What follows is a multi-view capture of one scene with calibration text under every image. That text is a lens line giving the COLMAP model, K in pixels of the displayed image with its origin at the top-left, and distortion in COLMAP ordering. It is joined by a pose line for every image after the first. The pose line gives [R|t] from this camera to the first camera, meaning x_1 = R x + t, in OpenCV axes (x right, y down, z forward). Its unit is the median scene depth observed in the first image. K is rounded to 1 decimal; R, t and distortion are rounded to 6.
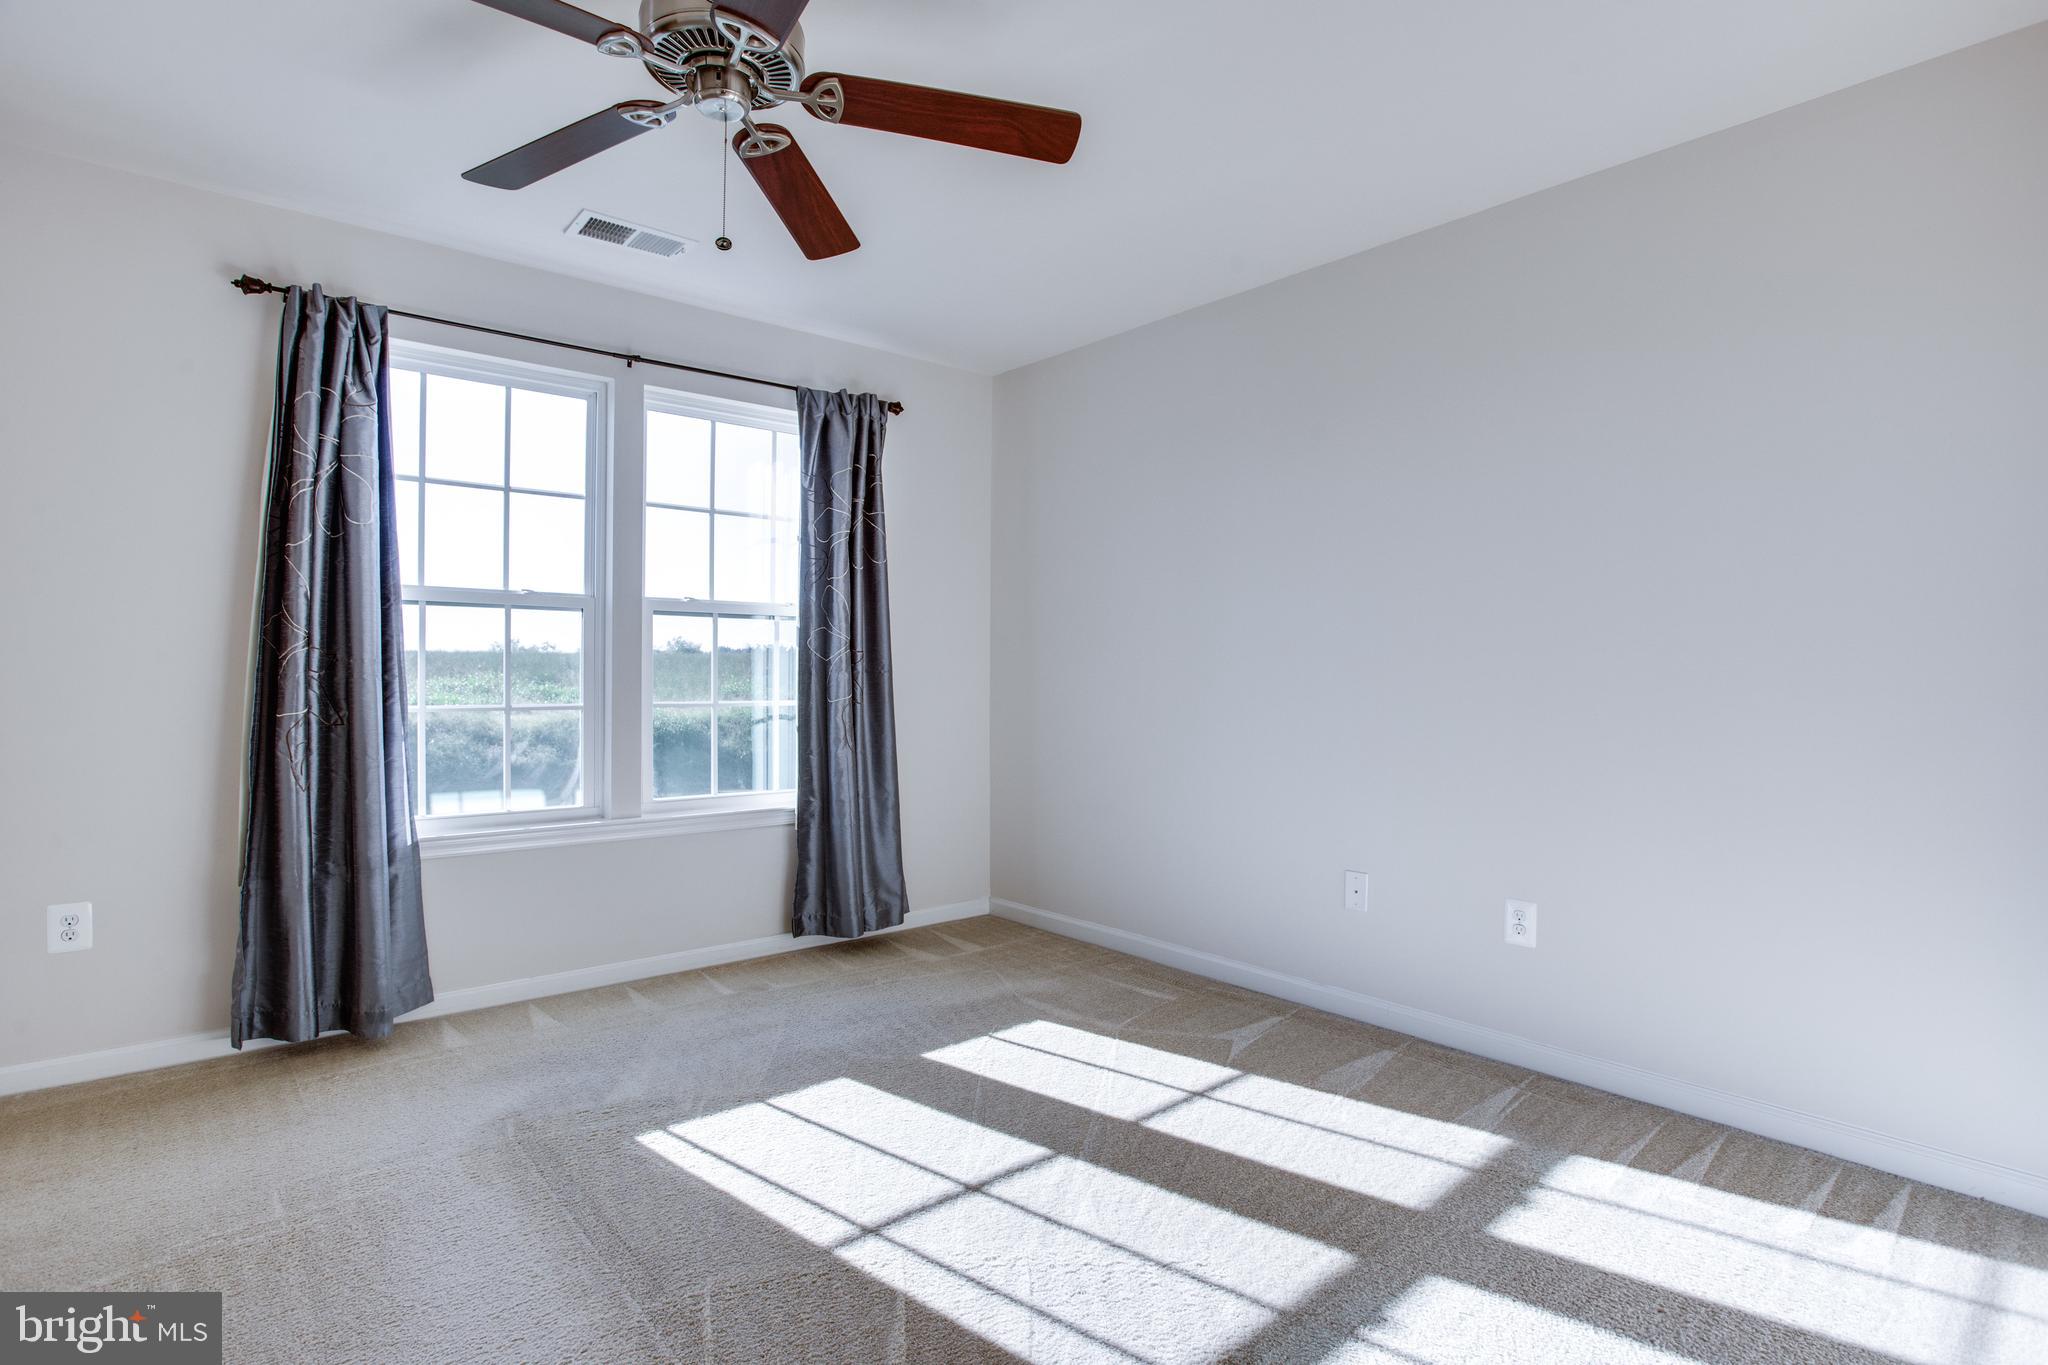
lens RADIAL K [[1042.9, 0, 1019.3], [0, 1042.9, 674.3], [0, 0, 1]] dist [-0.048787, 0.016676]
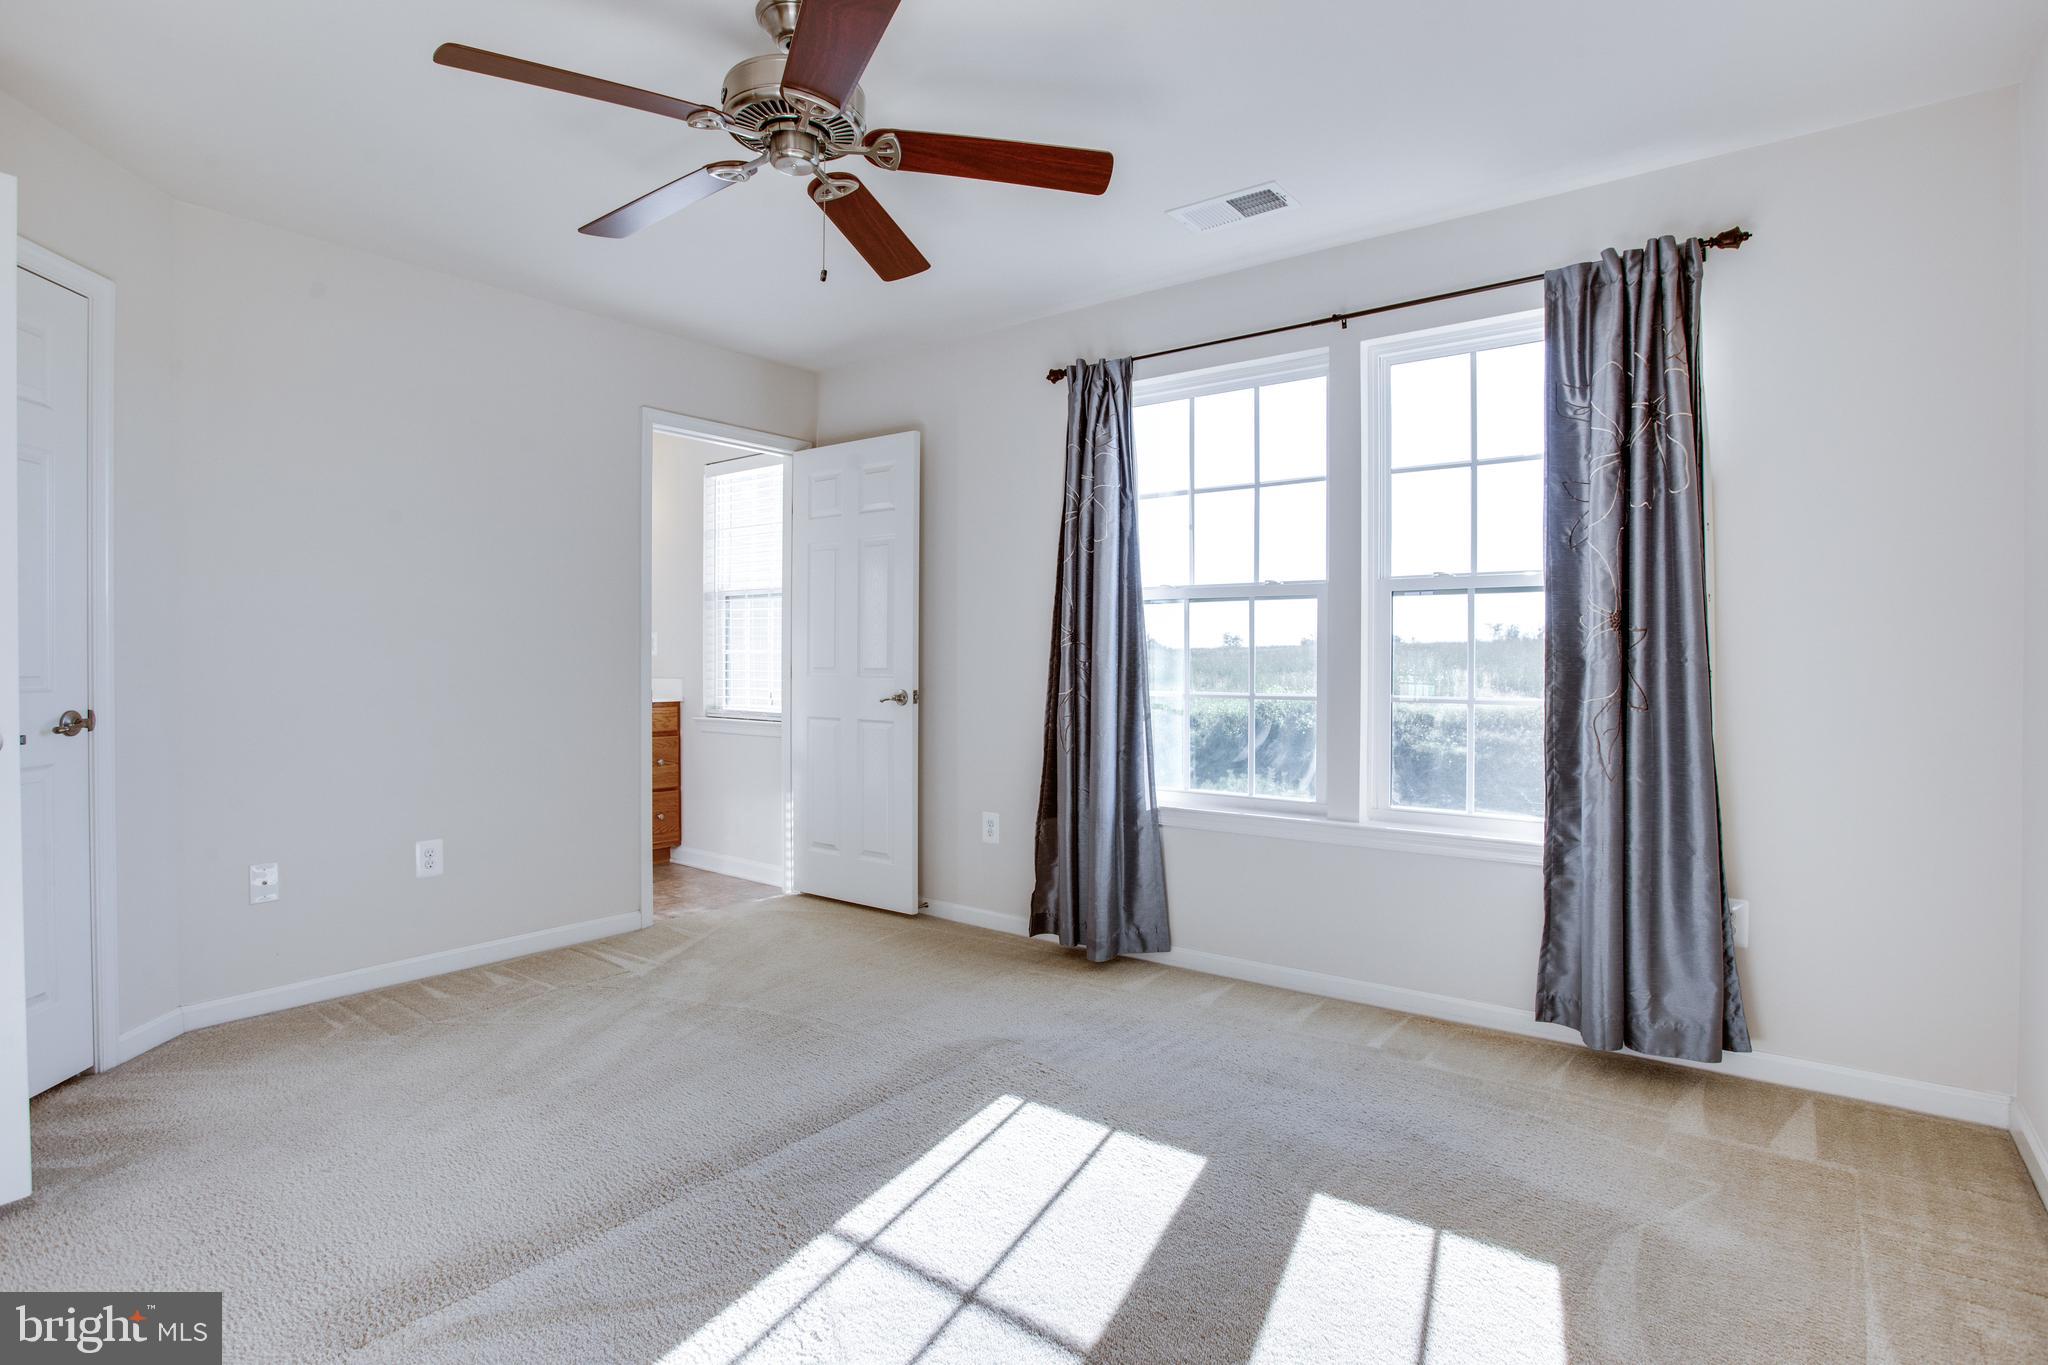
lens RADIAL K [[1037.8, 0, 1022.1], [0, 1037.8, 665.6], [0, 0, 1]] dist [-0.062815, 0.020417]
pose [[0.193190, 0.001849, -0.981160, 0.517060], [-0.000684, 0.999998, 0.001749, -0.000011], [0.981161, 0.000334, 0.193191, 0.613599]]
